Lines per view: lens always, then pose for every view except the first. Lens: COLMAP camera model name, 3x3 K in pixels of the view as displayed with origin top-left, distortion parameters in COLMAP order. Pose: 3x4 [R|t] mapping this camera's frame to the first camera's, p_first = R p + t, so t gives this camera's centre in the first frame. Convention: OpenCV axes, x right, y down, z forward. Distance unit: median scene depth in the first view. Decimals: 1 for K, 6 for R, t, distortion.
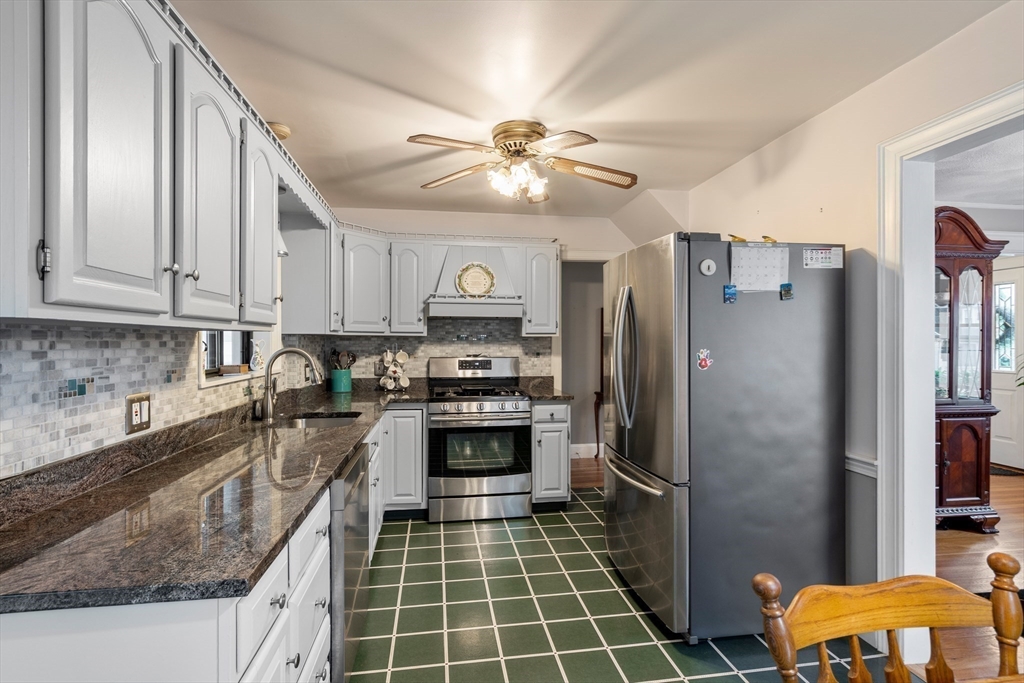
lens RADIAL K [[488.6, 0, 511.5], [0, 488.6, 339.9], [0, 0, 1]] dist [-0.003986, 0.000002]
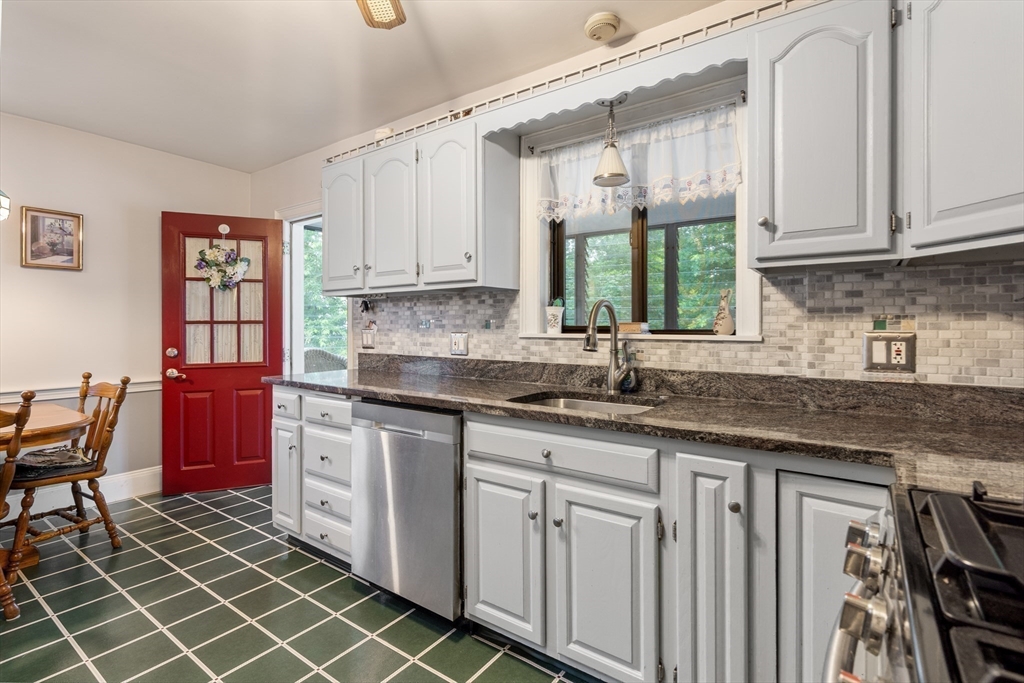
lens RADIAL K [[488.6, 0, 511.3], [0, 488.6, 333.6], [0, 0, 1]] dist [-0.003986, 0.000002]
pose [[-0.704707, 0.007914, -0.709455, 0.312922], [0.000211, 0.999940, 0.010945, 0.106397], [0.709499, 0.007563, -0.704666, 2.516264]]
